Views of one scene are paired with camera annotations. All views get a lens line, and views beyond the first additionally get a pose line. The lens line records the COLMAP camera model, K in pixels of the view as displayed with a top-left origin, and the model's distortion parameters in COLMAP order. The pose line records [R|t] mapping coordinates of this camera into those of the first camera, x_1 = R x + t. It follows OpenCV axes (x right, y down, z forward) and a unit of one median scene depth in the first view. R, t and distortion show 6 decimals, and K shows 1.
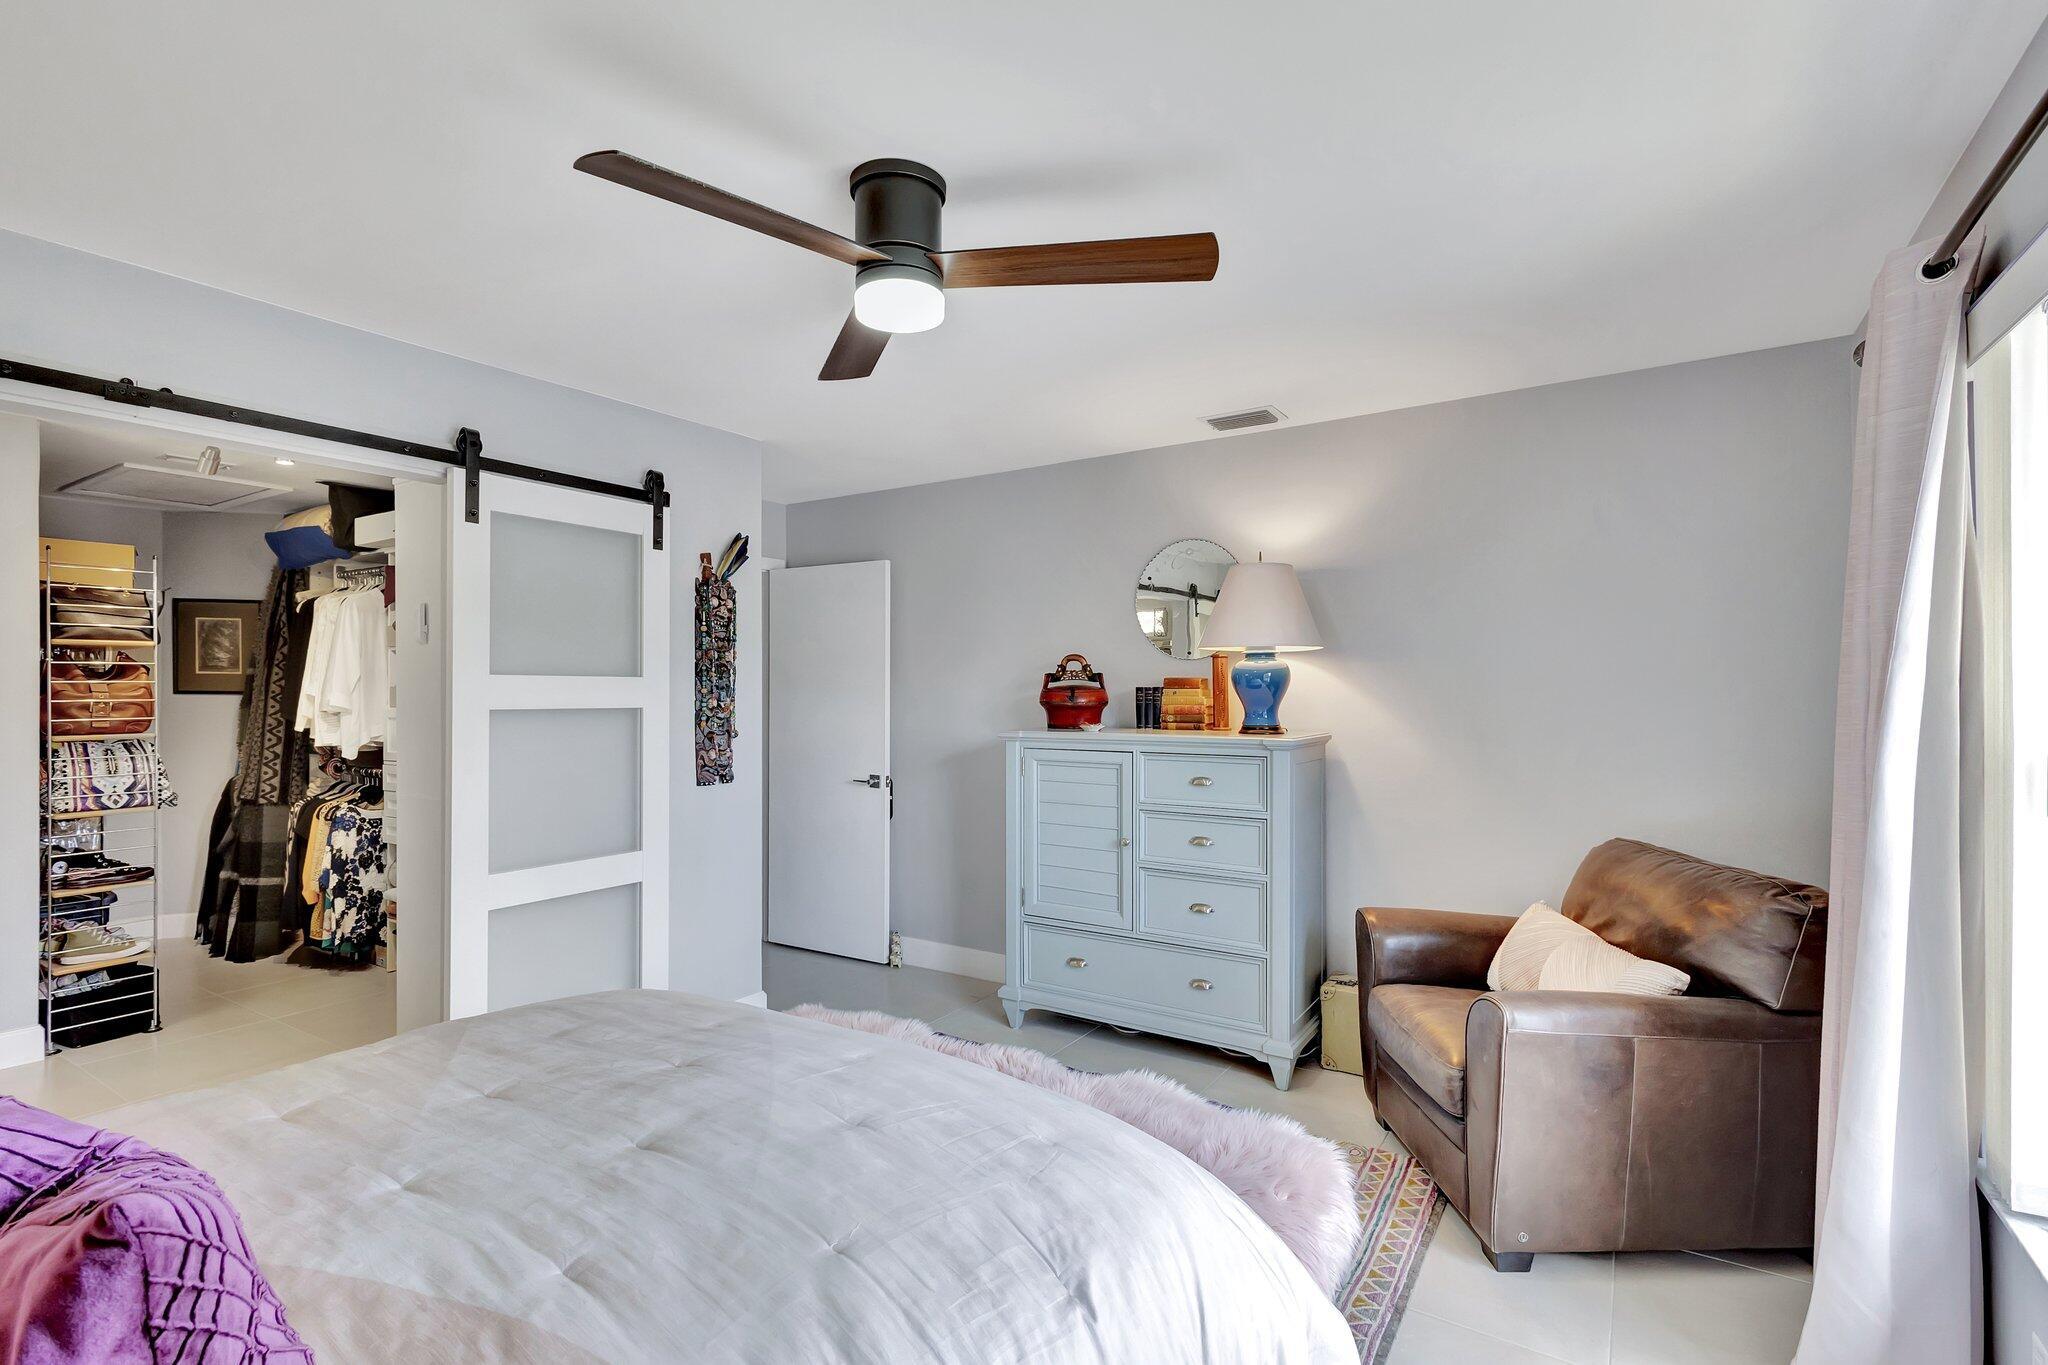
lens RADIAL K [[947.9, 0, 1033.3], [0, 947.9, 681.8], [0, 0, 1]] dist [0.003803, 0.000145]
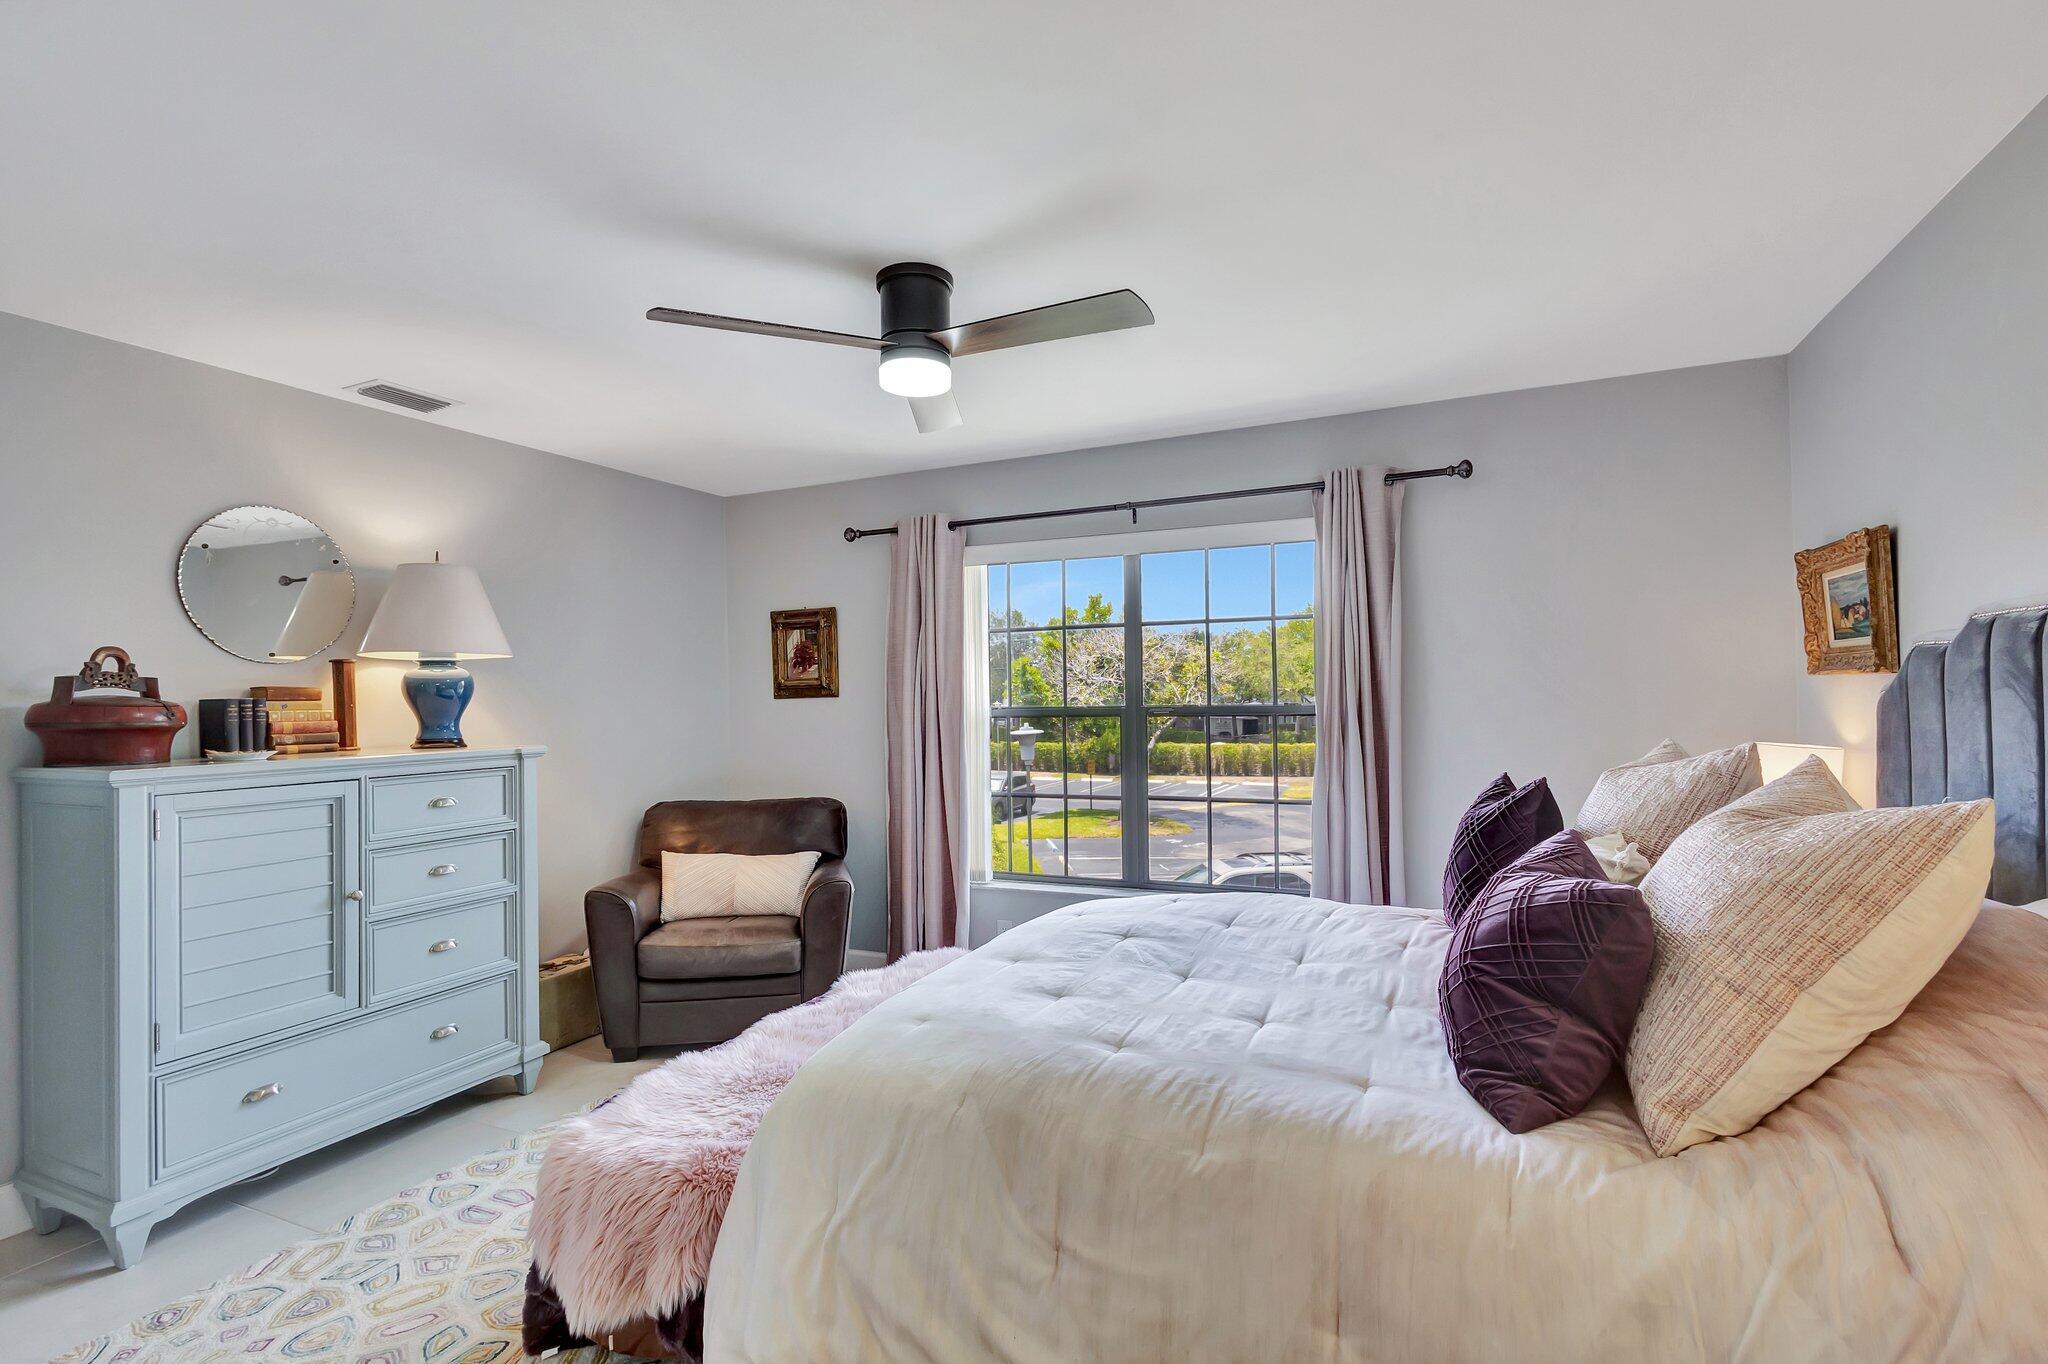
lens RADIAL K [[957.1, 0, 1014.5], [0, 957.1, 709.5], [0, 0, 1]] dist [-0.000691, -0.000195]
pose [[-0.145721, -0.003054, 0.989321, -0.747259], [0.012583, 0.999909, 0.004940, 0.019253], [-0.989246, 0.013169, -0.145669, 0.566073]]
